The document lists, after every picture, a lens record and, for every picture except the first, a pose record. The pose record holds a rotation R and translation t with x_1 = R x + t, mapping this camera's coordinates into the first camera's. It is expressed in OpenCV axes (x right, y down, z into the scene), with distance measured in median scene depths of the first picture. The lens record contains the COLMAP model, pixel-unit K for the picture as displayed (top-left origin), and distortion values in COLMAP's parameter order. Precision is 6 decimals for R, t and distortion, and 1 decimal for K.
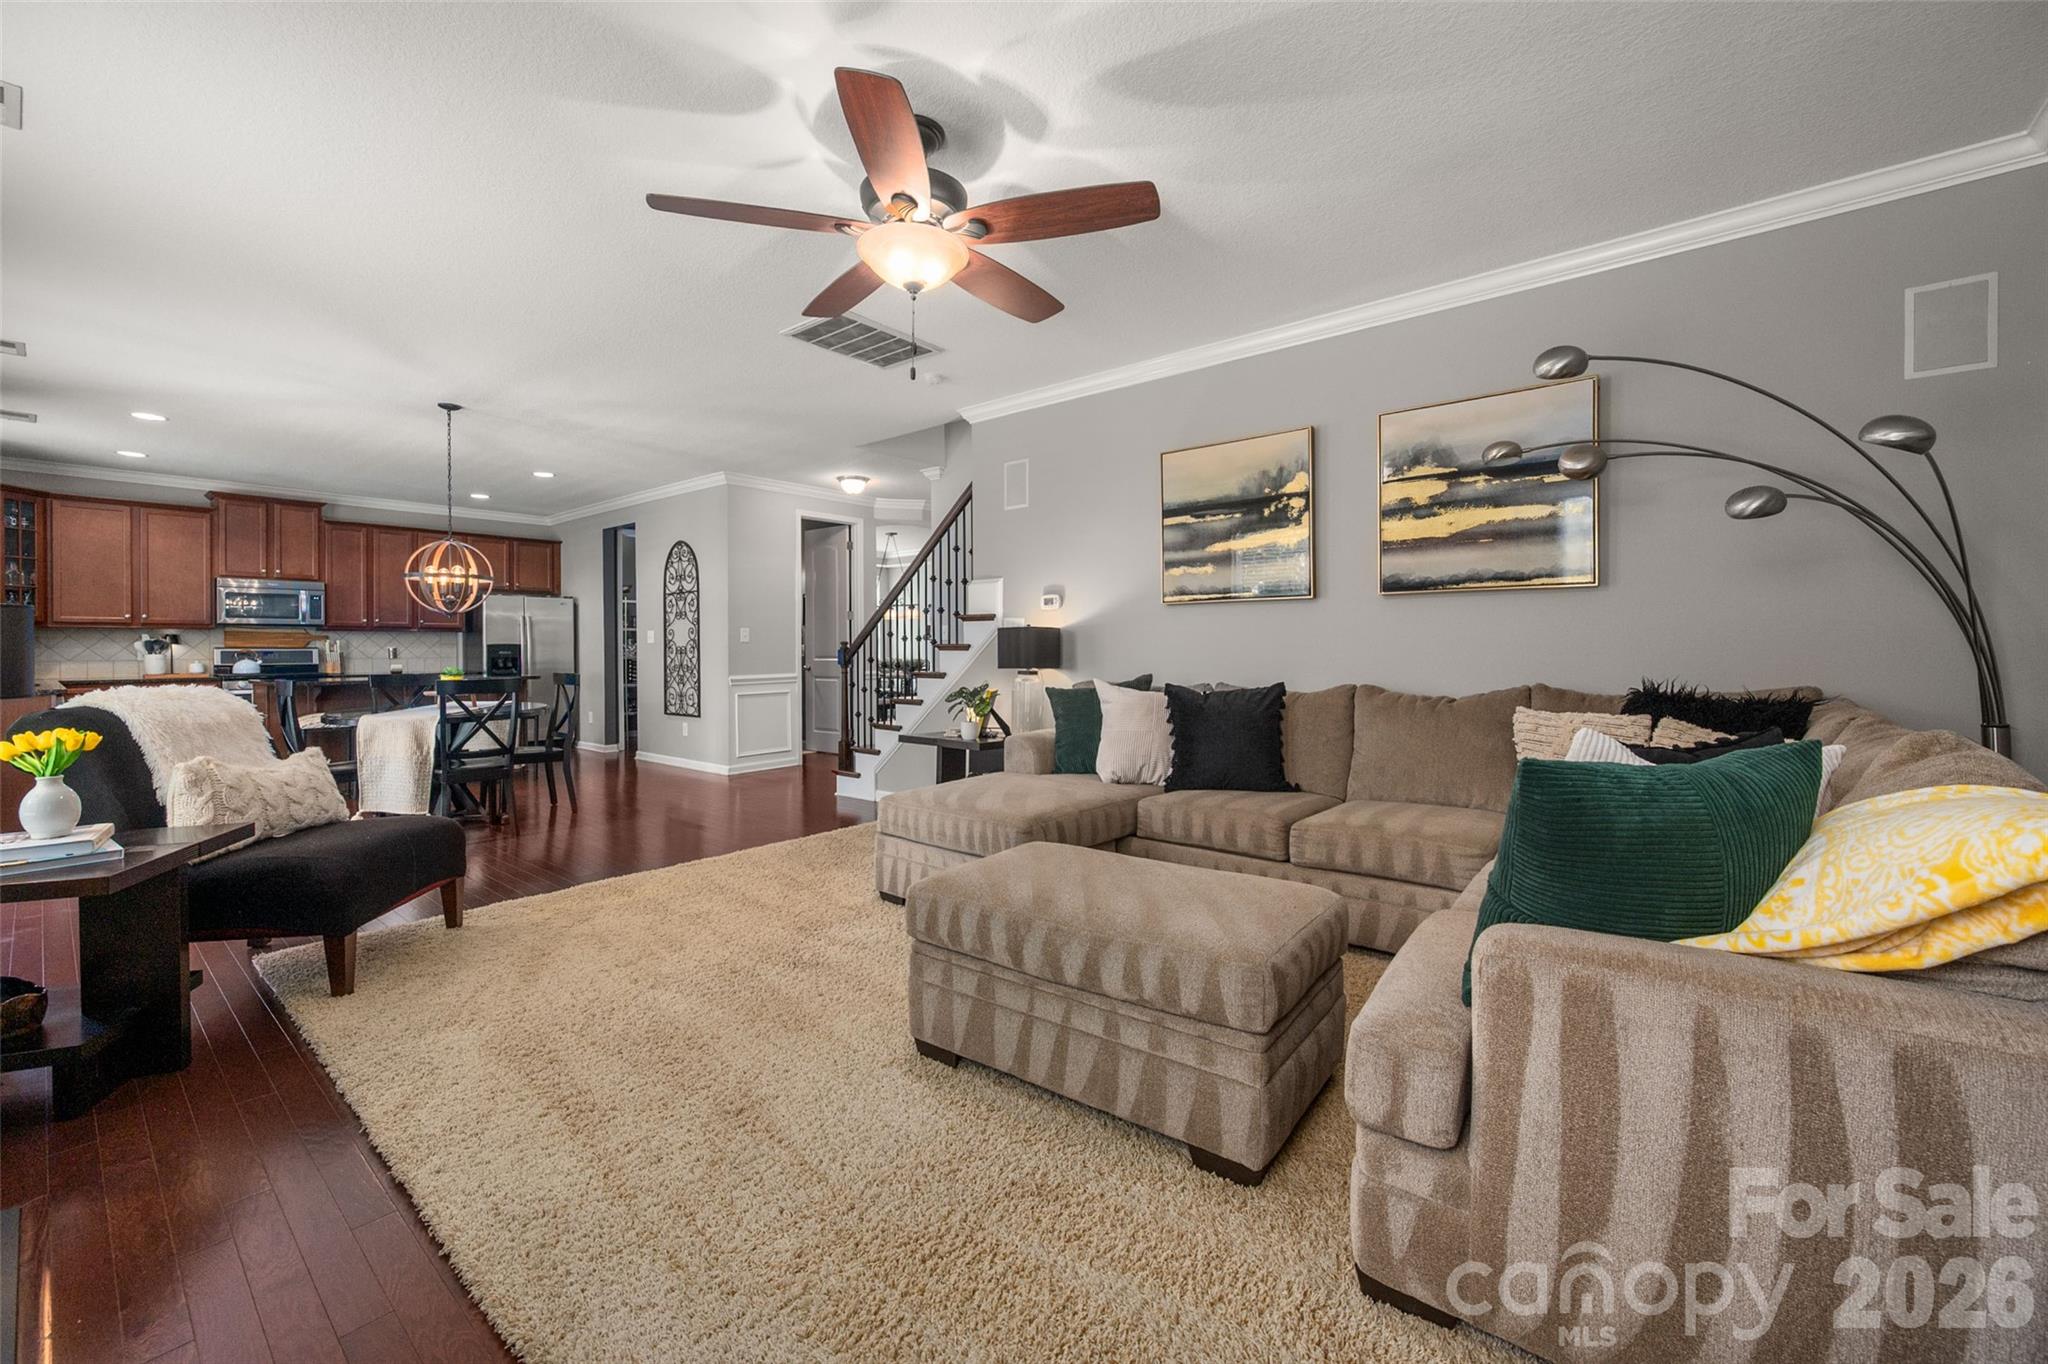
lens RADIAL K [[824.2, 0, 1025.2], [0, 824.2, 661.9], [0, 0, 1]] dist [0.000523, 0.000100]
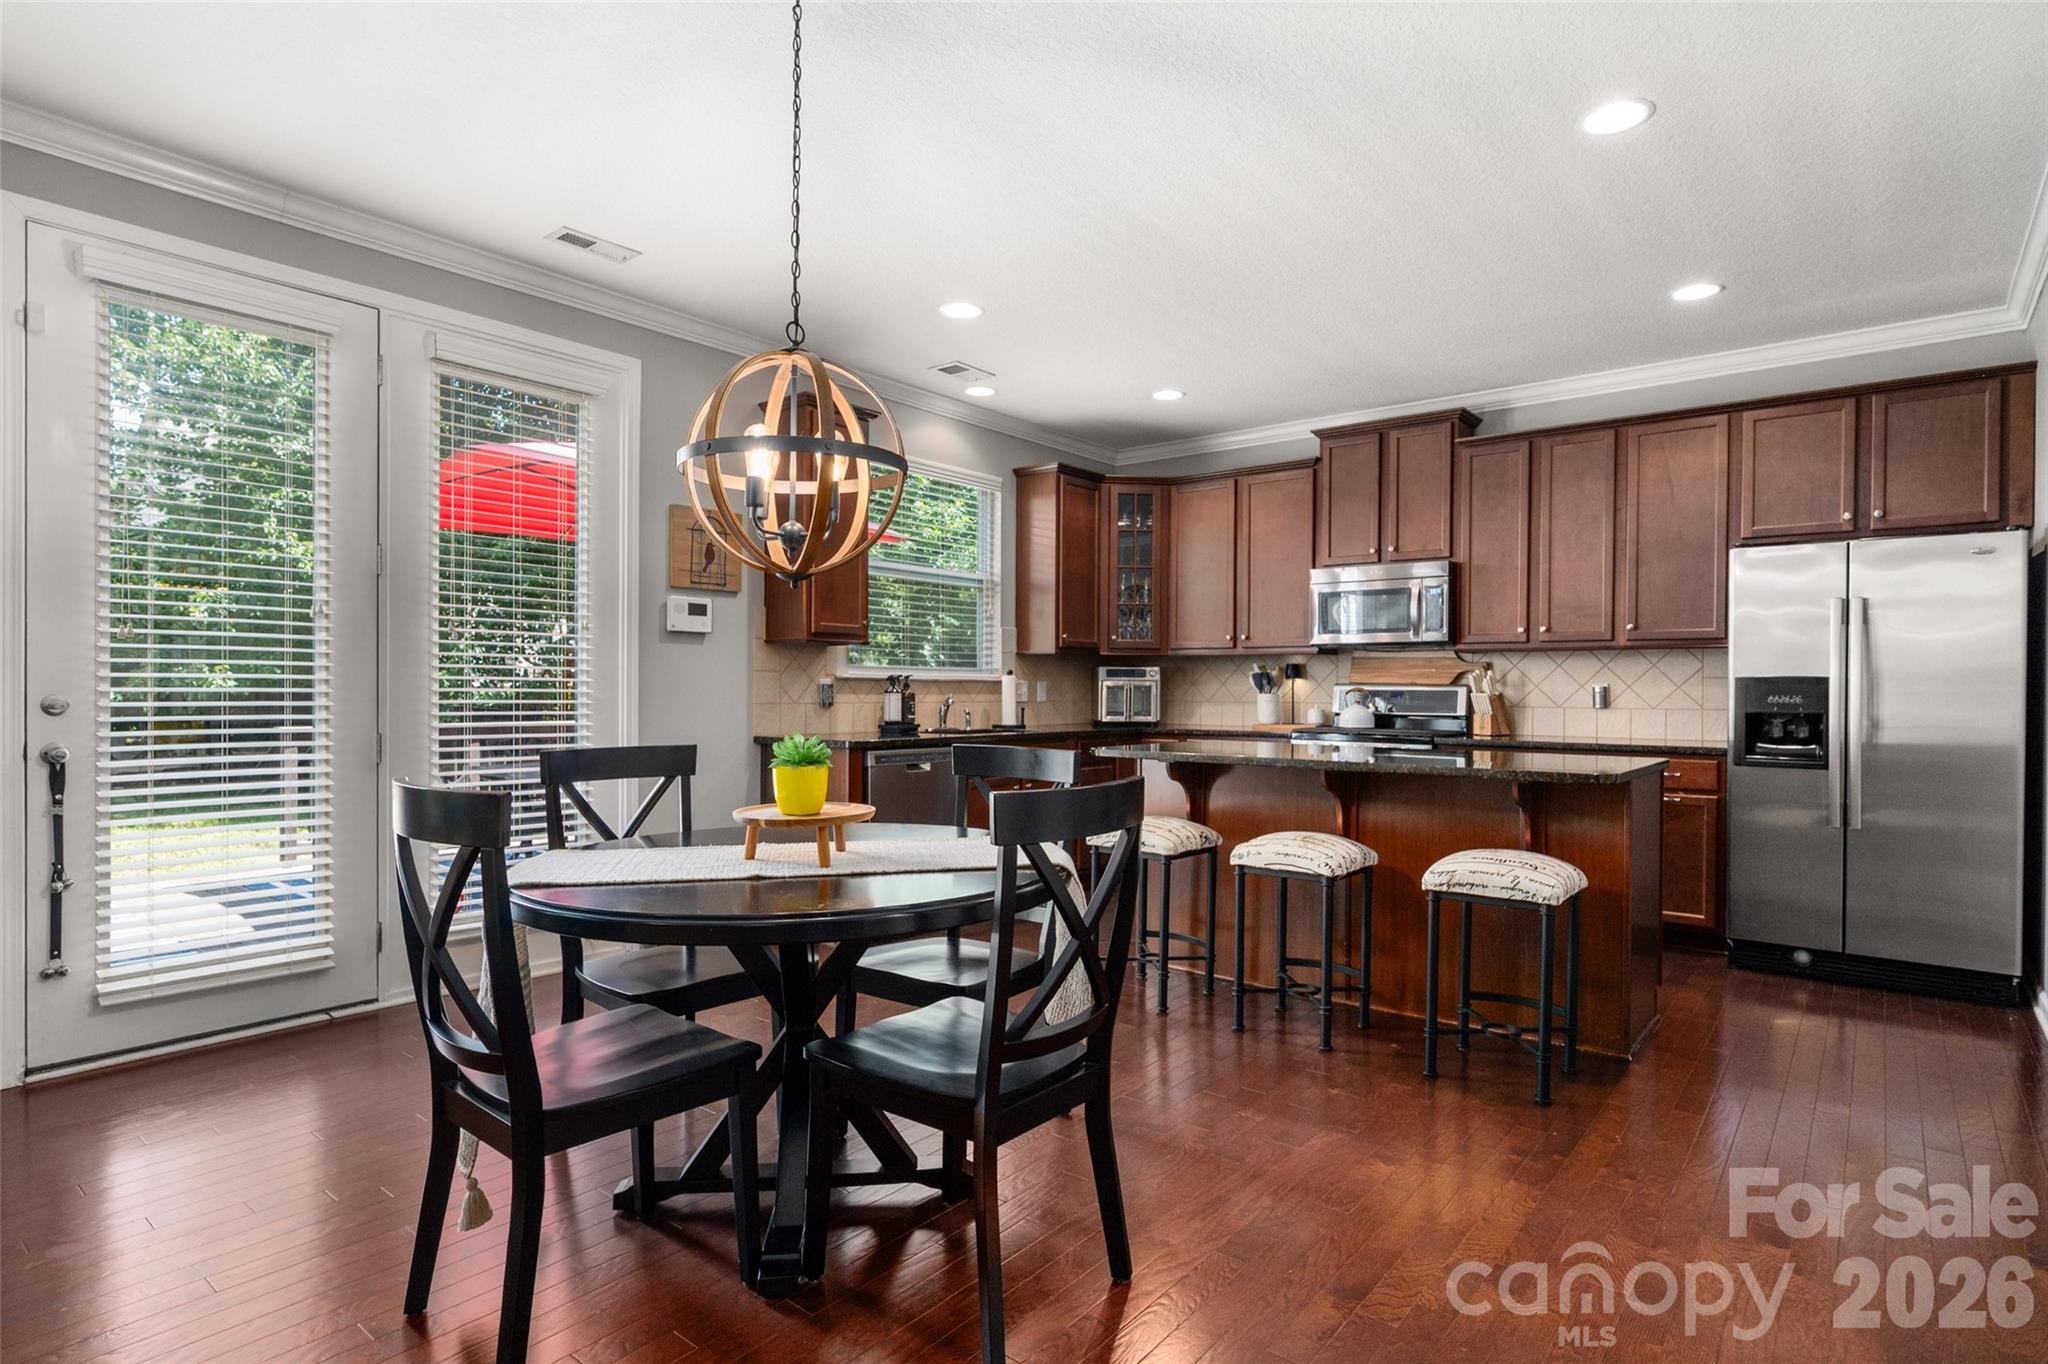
lens RADIAL K [[1064.1, 0, 1018.4], [0, 1064.1, 692.9], [0, 0, 1]] dist [-0.014063, -0.000628]
pose [[0.016264, 0.007761, -0.999838, -0.186105], [-0.022811, 0.999712, 0.007389, -0.010716], [0.999607, 0.022687, 0.016436, 0.722195]]
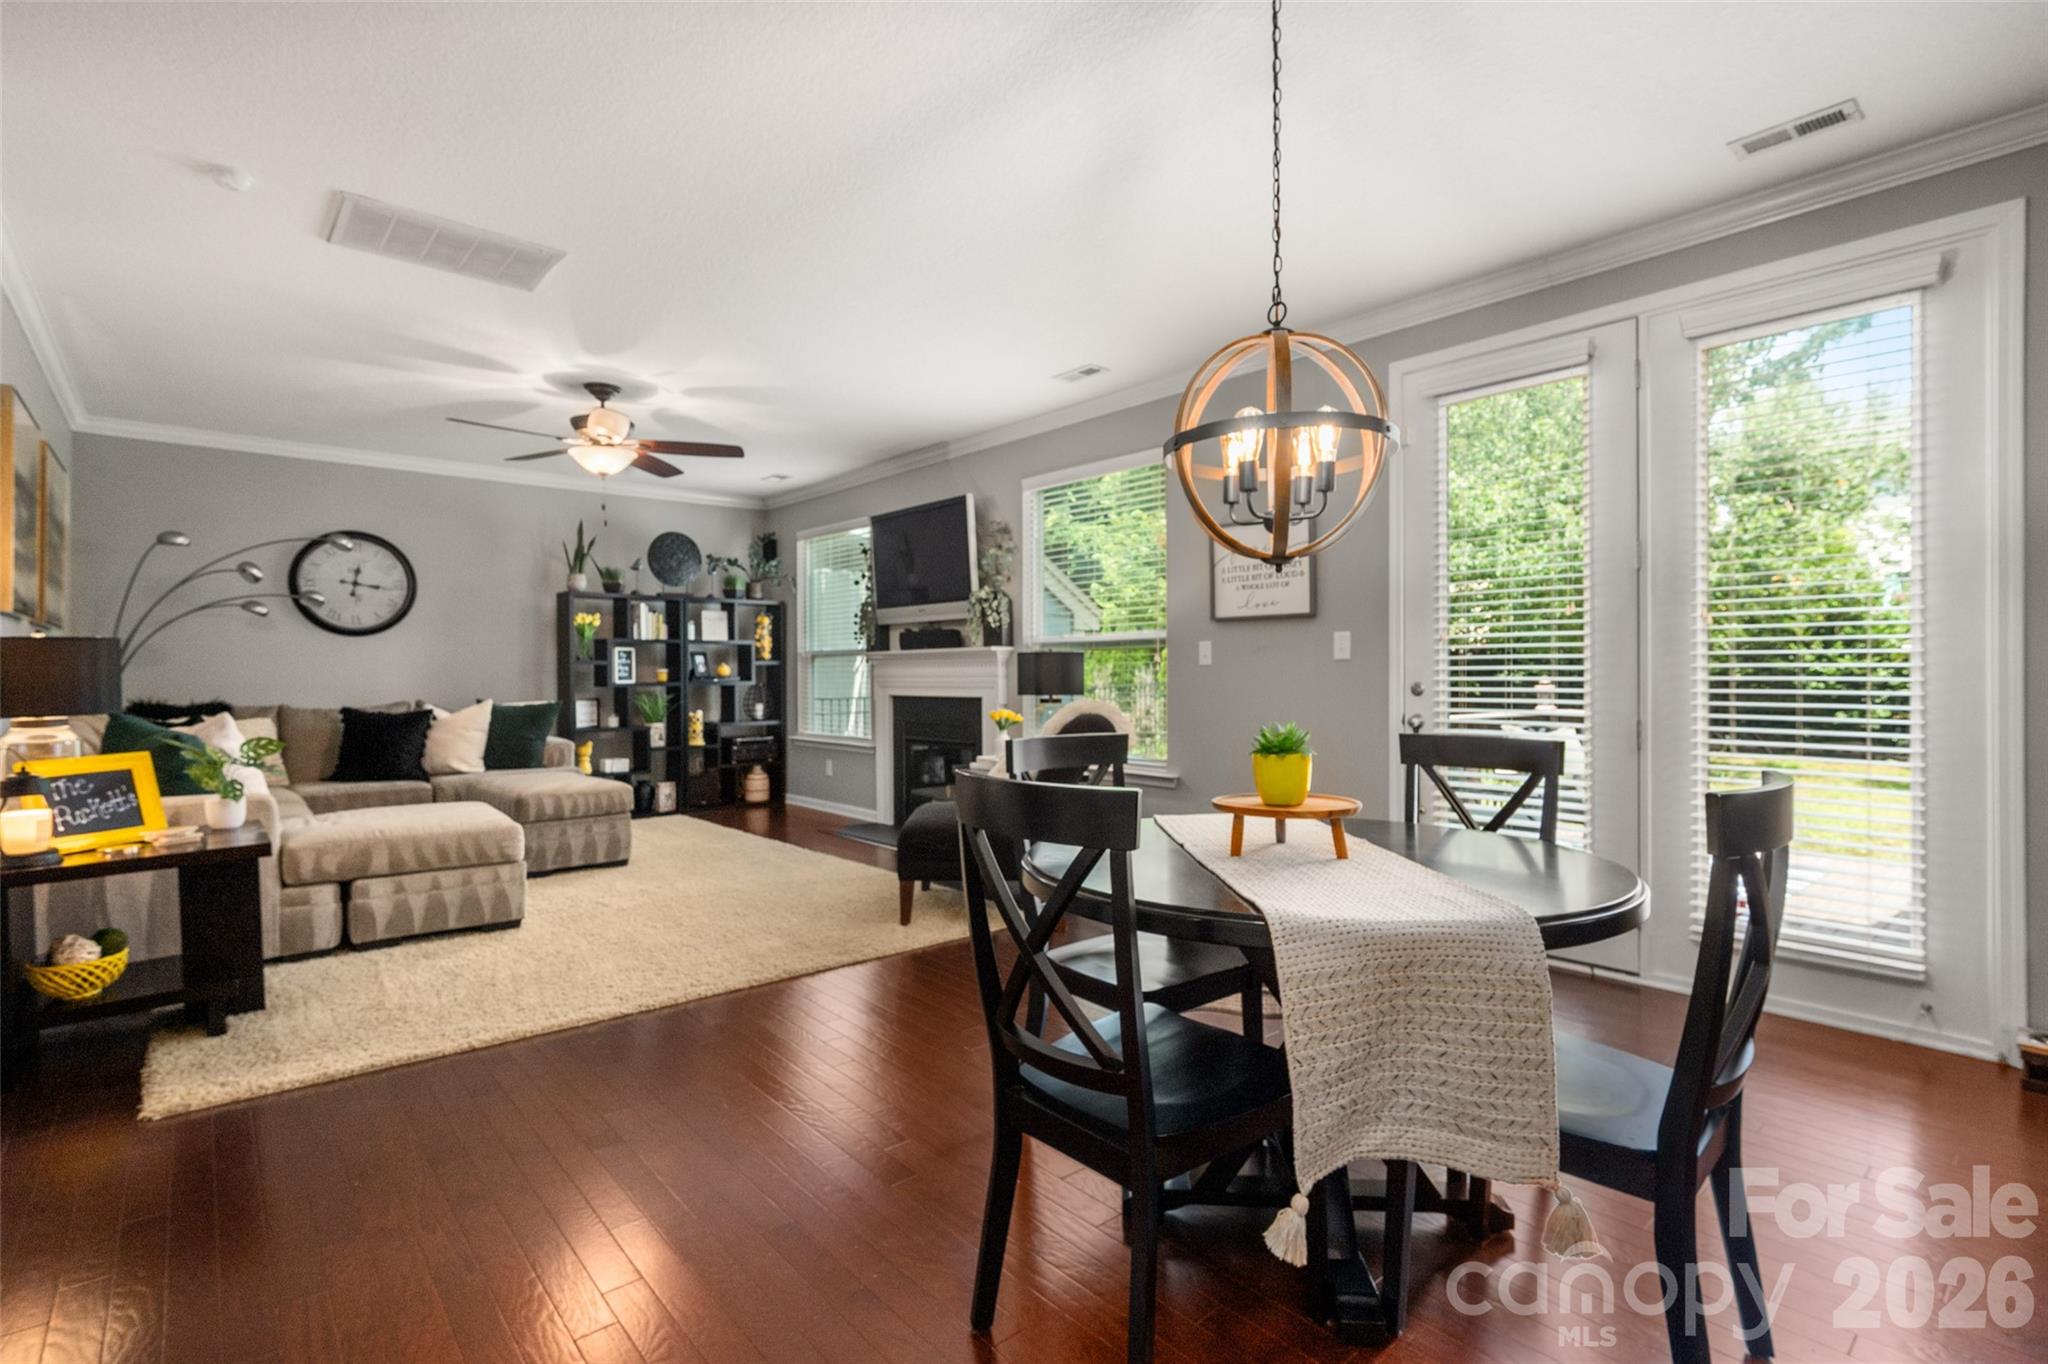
lens RADIAL K [[962.6, 0, 1025.5], [0, 962.6, 677.3], [0, 0, 1]] dist [0.006359, 0.001002]
pose [[-0.987822, 0.004996, 0.155507, -0.469157], [0.007941, 0.999801, 0.018318, -0.013586], [-0.155384, 0.019330, -0.987665, 0.951147]]
